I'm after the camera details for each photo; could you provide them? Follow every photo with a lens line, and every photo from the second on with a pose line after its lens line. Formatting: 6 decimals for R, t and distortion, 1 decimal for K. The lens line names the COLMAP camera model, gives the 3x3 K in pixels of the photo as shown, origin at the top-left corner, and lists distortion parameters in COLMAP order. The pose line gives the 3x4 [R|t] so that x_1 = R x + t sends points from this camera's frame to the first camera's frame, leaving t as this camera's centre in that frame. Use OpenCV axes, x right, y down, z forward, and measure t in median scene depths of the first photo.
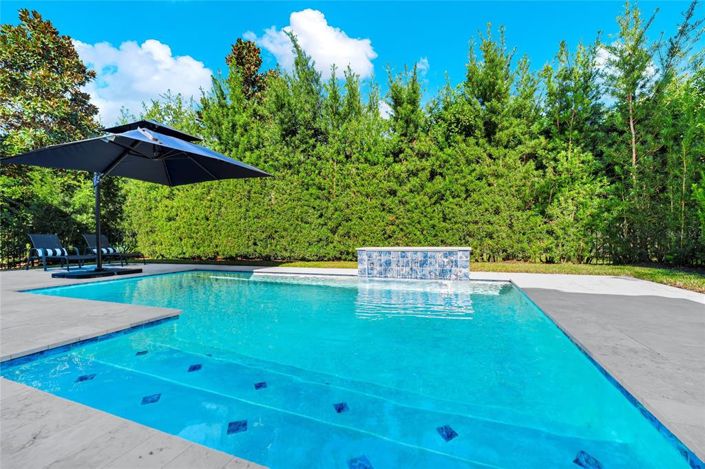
lens RADIAL K [[294.5, 0, 352.5], [0, 294.5, 235.7], [0, 0, 1]] dist [-0.000080, -0.000184]
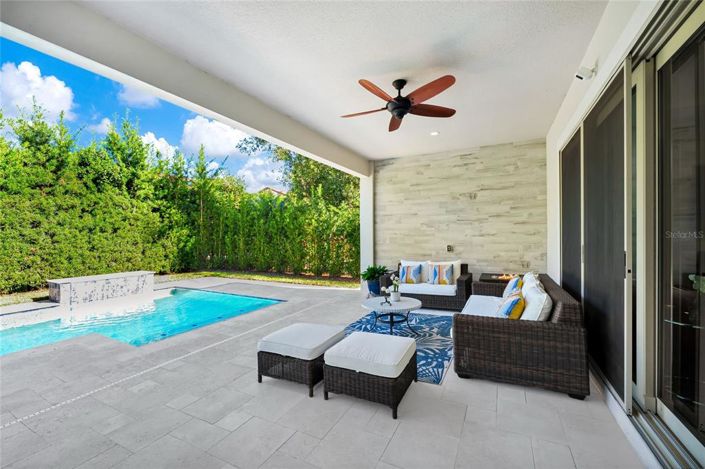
lens RADIAL K [[294.5, 0, 353.7], [0, 294.5, 236.9], [0, 0, 1]] dist [-0.000080, -0.000184]
pose [[0.083281, 0.004684, 0.996515, -0.868160], [-0.004092, 0.999982, -0.004358, -0.111212], [-0.996518, -0.003714, 0.083298, -0.201556]]
